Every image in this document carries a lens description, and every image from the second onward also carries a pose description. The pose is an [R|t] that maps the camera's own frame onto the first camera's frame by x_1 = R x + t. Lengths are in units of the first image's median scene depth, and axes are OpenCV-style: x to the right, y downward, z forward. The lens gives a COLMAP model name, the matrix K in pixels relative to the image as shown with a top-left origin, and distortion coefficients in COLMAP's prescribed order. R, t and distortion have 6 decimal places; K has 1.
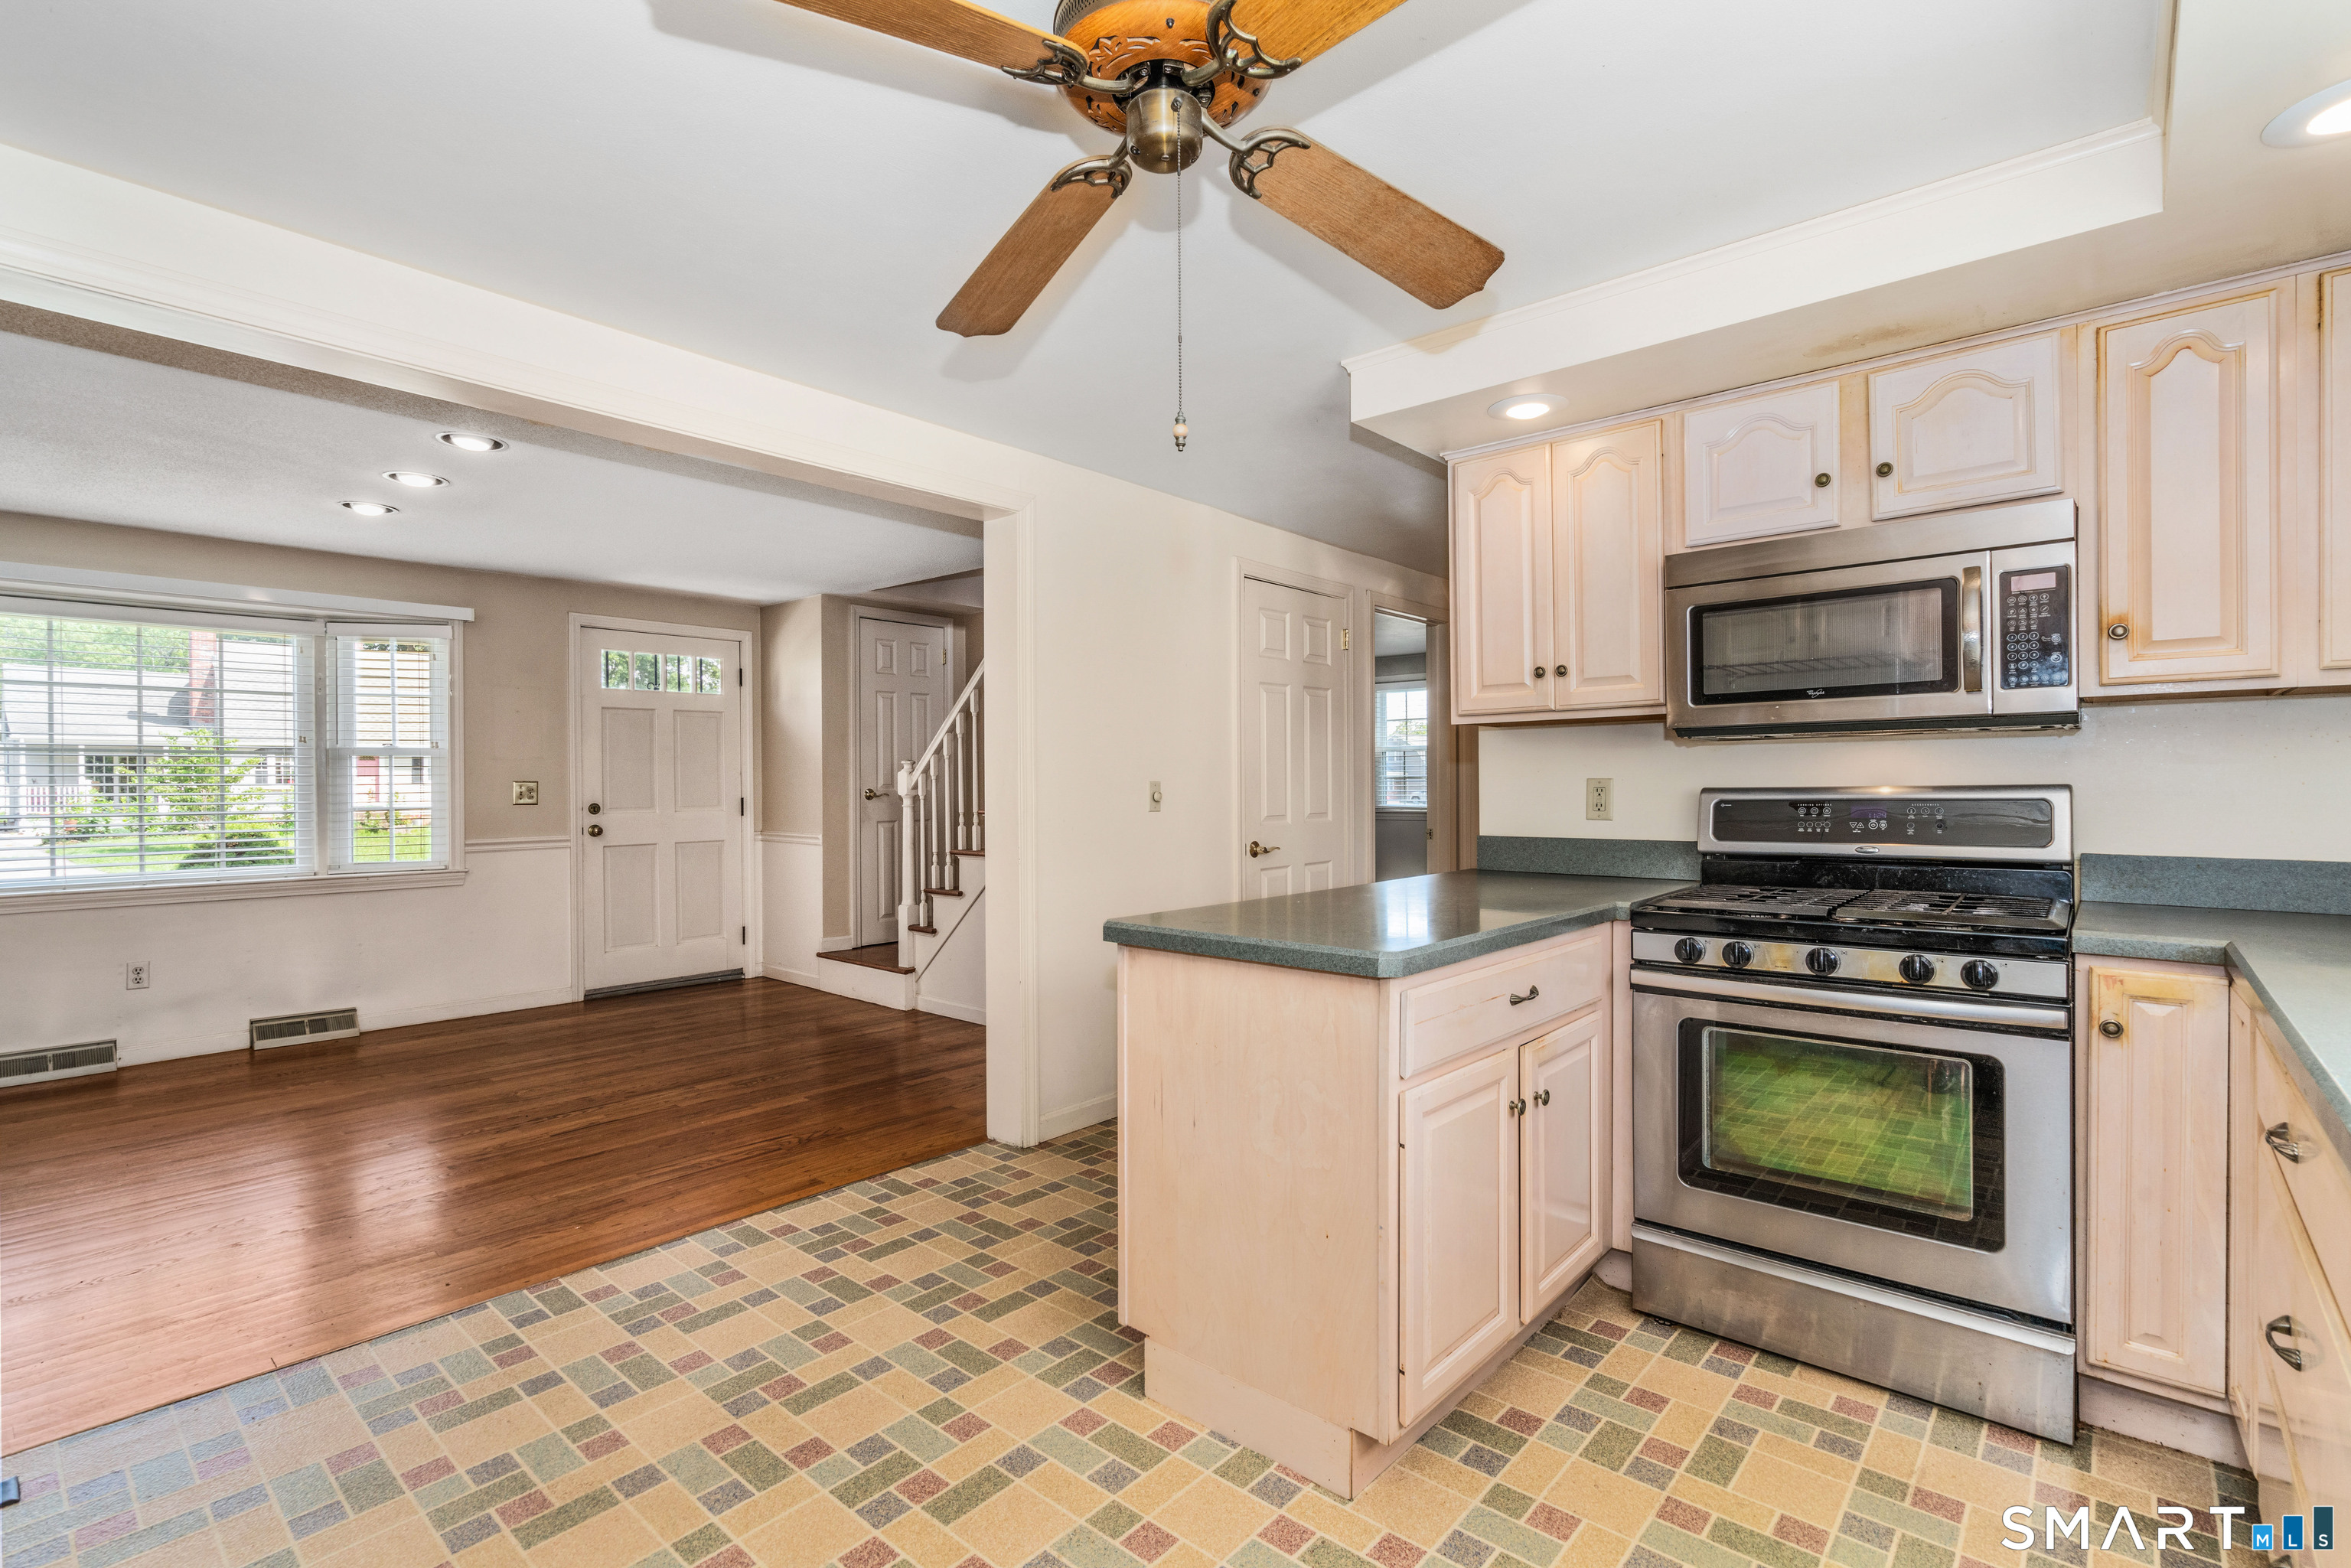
lens RADIAL K [[1076.1, 0, 1174.5], [0, 1076.1, 788.4], [0, 0, 1]] dist [0.000833, -0.000172]
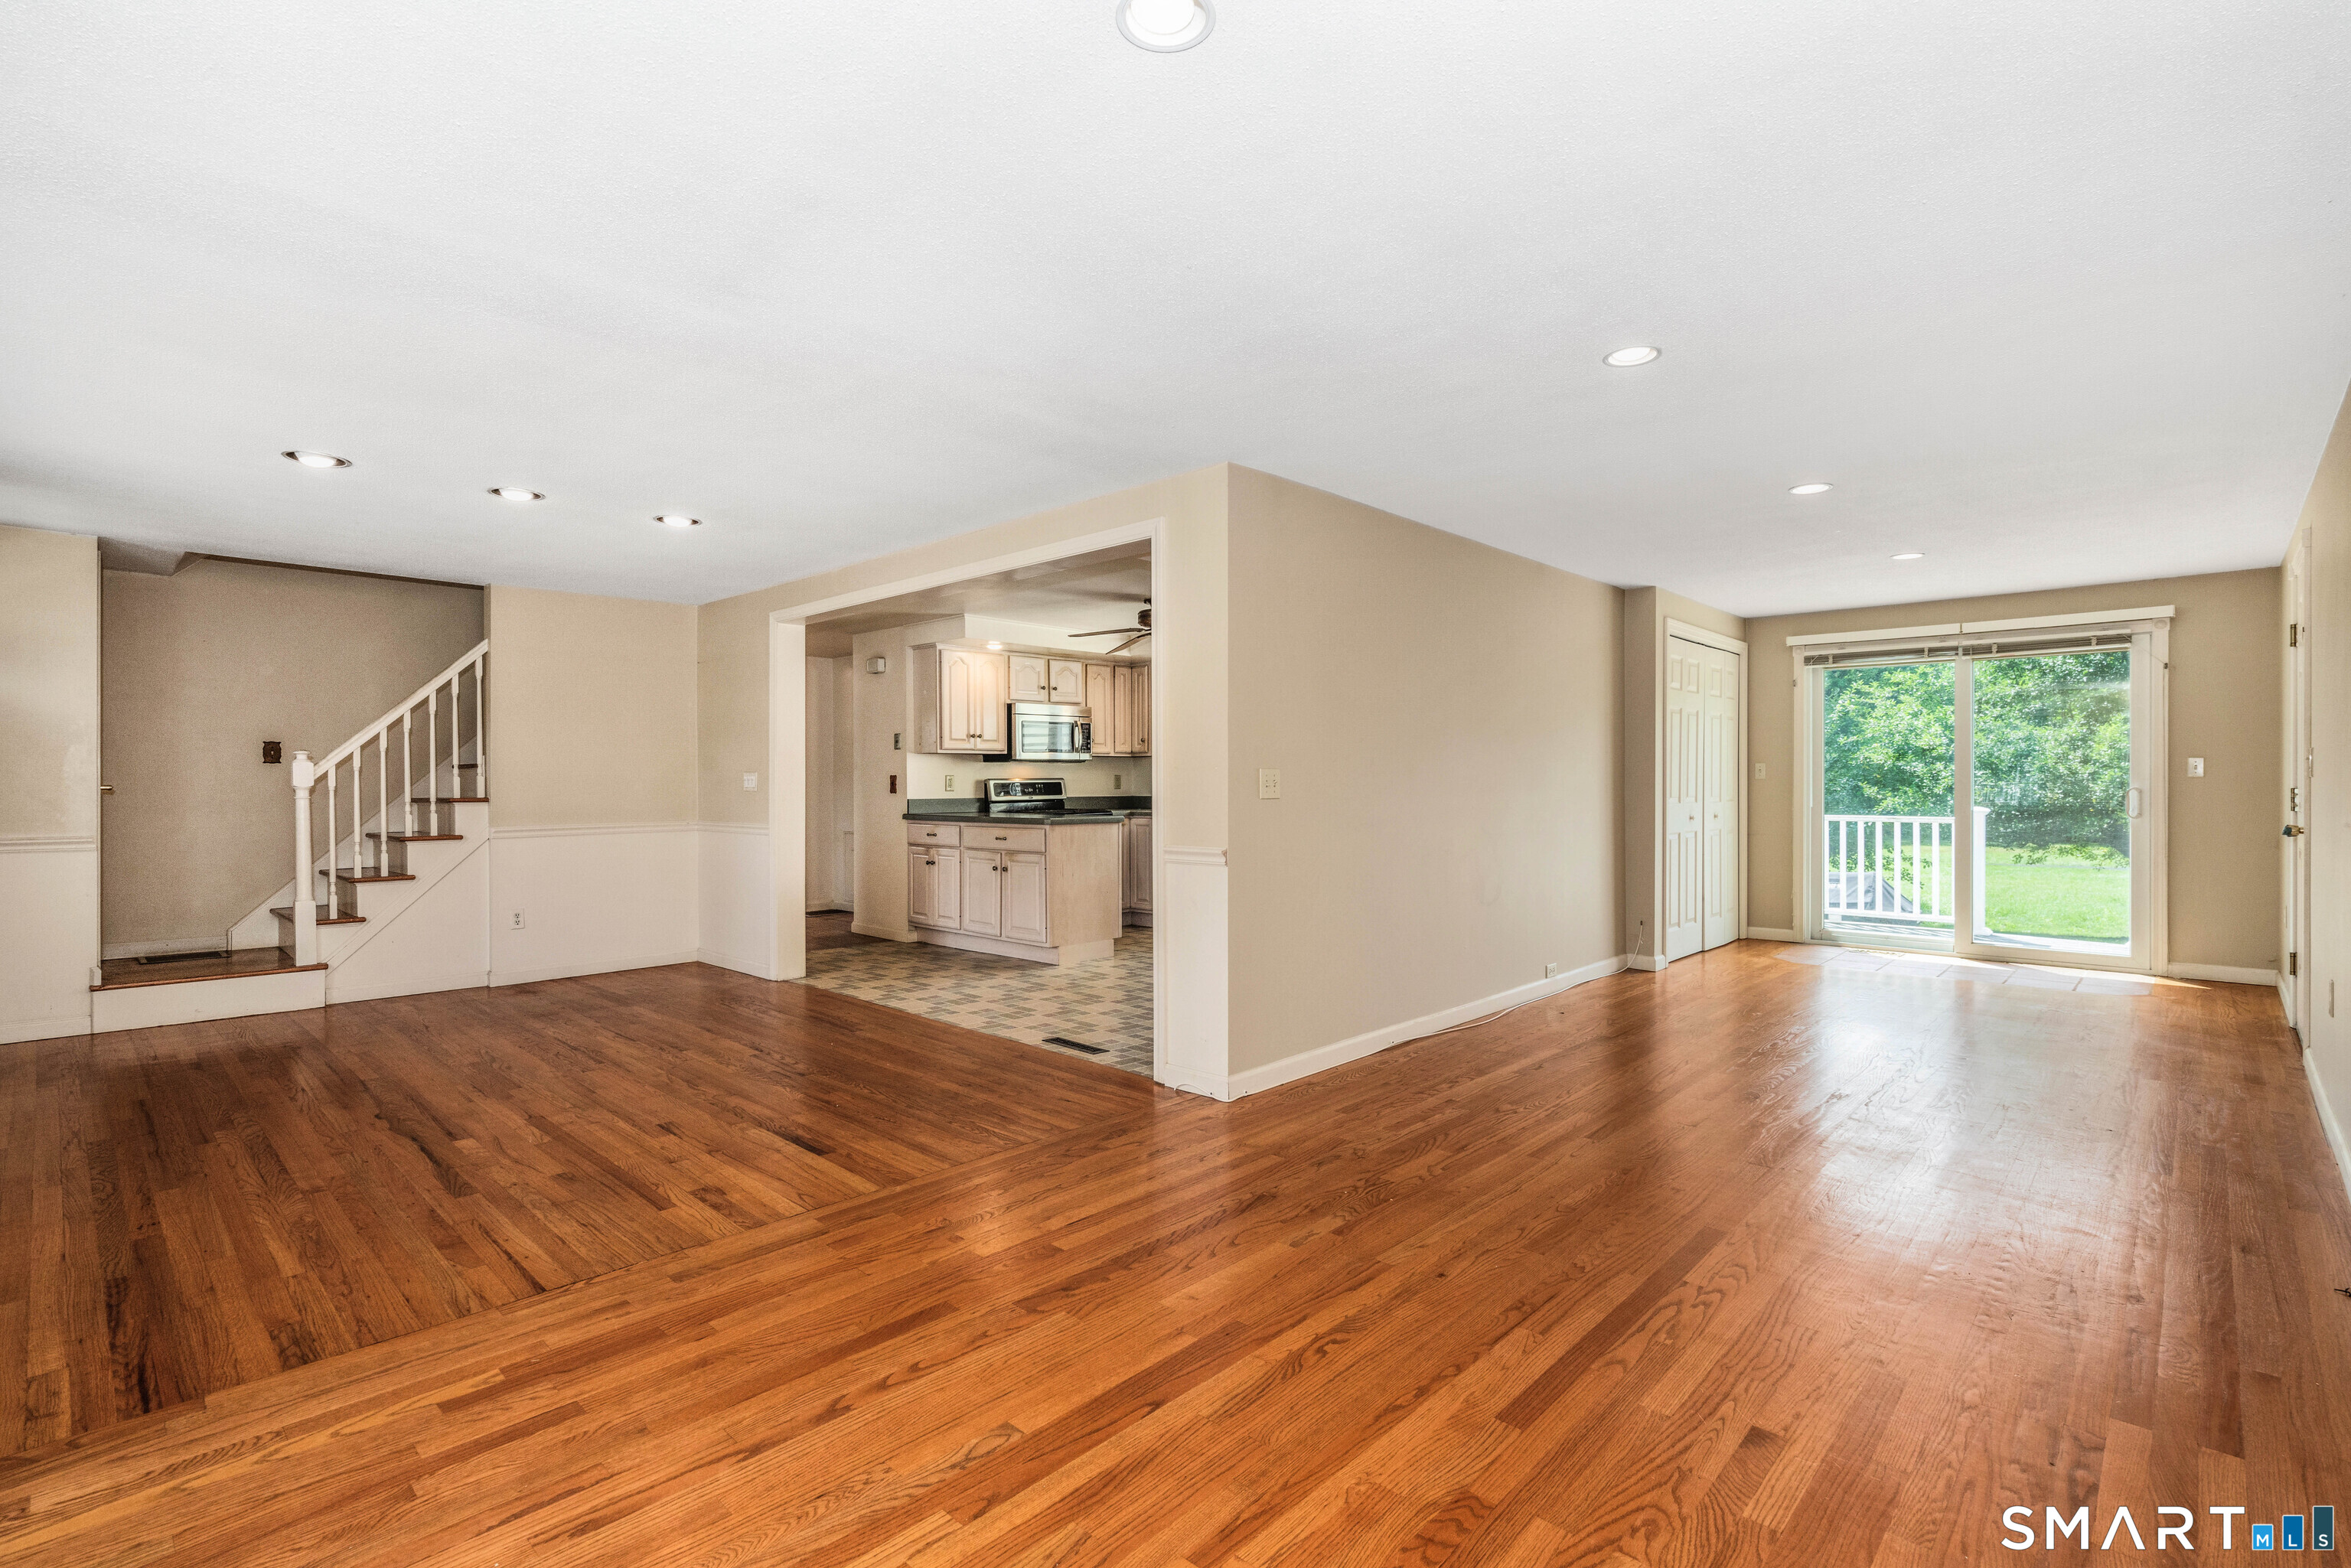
lens RADIAL K [[1076.1, 0, 1174.5], [0, 1076.1, 788.4], [0, 0, 1]] dist [0.000833, -0.000172]
pose [[0.048457, -0.001623, 0.998824, -2.485320], [0.005917, 0.999982, 0.001338, 0.025465], [-0.998808, 0.005845, 0.048466, 0.382716]]
